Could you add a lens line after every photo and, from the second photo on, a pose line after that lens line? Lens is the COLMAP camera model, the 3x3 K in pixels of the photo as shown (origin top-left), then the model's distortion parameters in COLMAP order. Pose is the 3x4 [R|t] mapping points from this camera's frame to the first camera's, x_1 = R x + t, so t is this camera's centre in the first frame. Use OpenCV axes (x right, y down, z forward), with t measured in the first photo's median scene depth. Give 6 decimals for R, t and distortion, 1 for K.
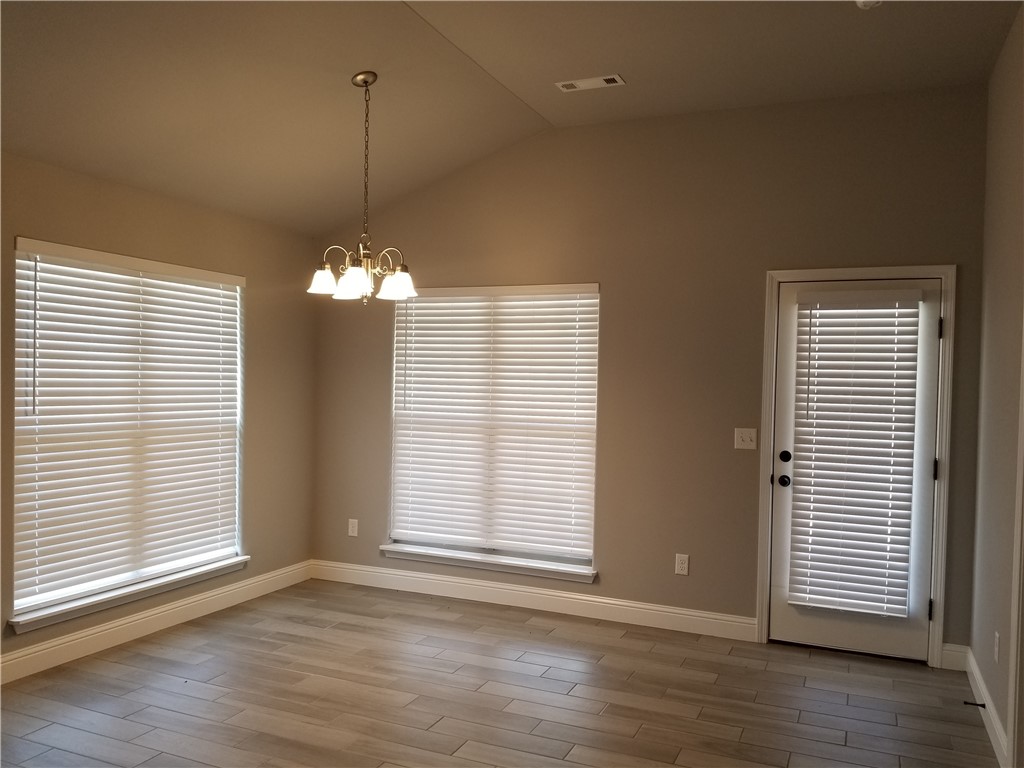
lens RADIAL K [[797.8, 0, 532.0], [0, 797.8, 403.4], [0, 0, 1]] dist [0.070564, -0.117791]
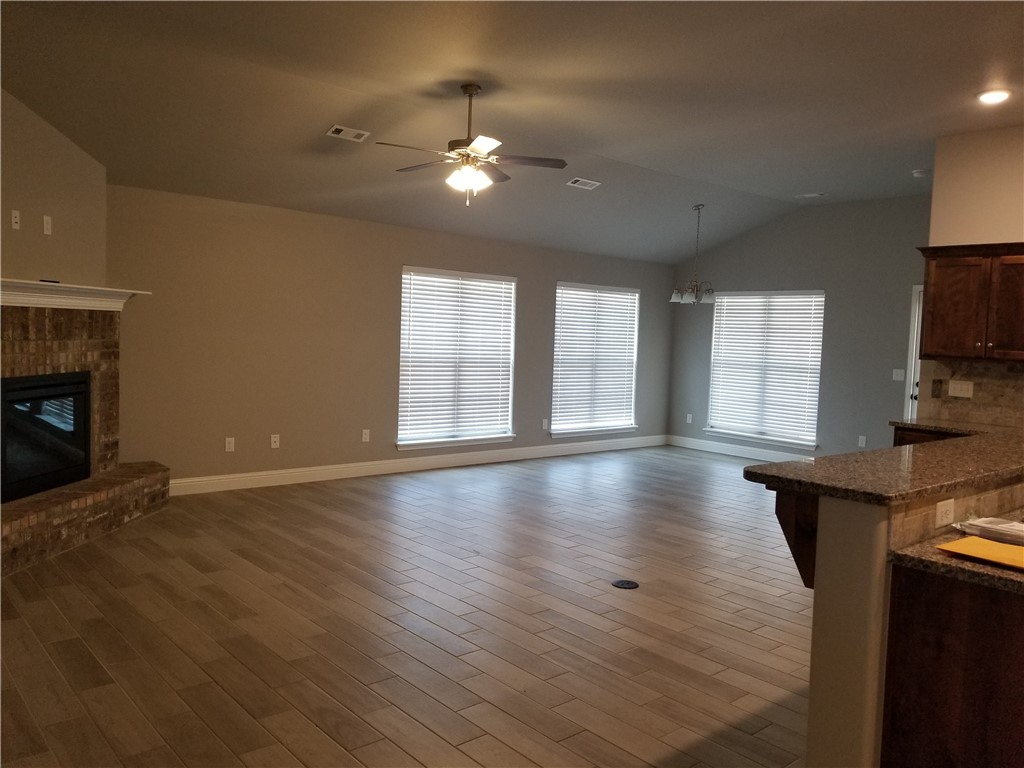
lens RADIAL K [[797.8, 0, 531.2], [0, 797.8, 380.1], [0, 0, 1]] dist [0.070564, -0.117791]
pose [[0.902893, 0.037592, -0.428218, 0.273693], [-0.030757, 0.999265, 0.022871, 0.036496], [0.428763, -0.007479, 0.903386, -0.964893]]
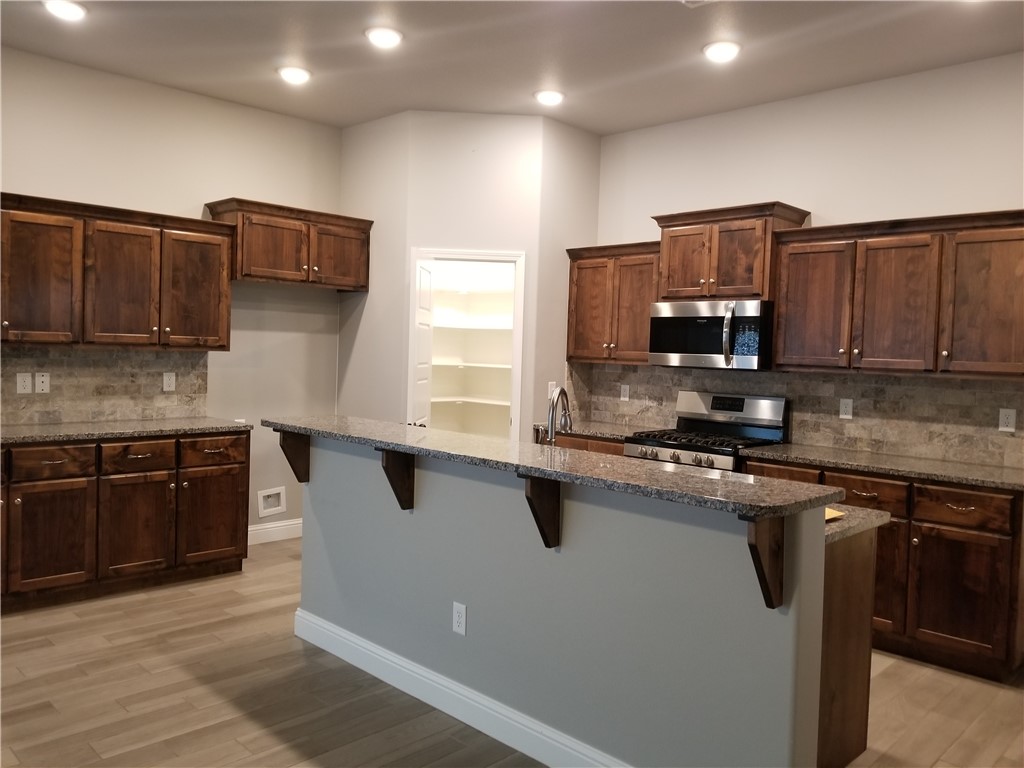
lens RADIAL K [[797.8, 0, 522.9], [0, 797.8, 378.6], [0, 0, 1]] dist [0.070564, -0.117791]
pose [[0.372189, -0.046630, 0.926985, -0.216825], [0.002993, 0.998792, 0.049040, 0.012400], [-0.928152, -0.015477, 0.371879, -0.529635]]
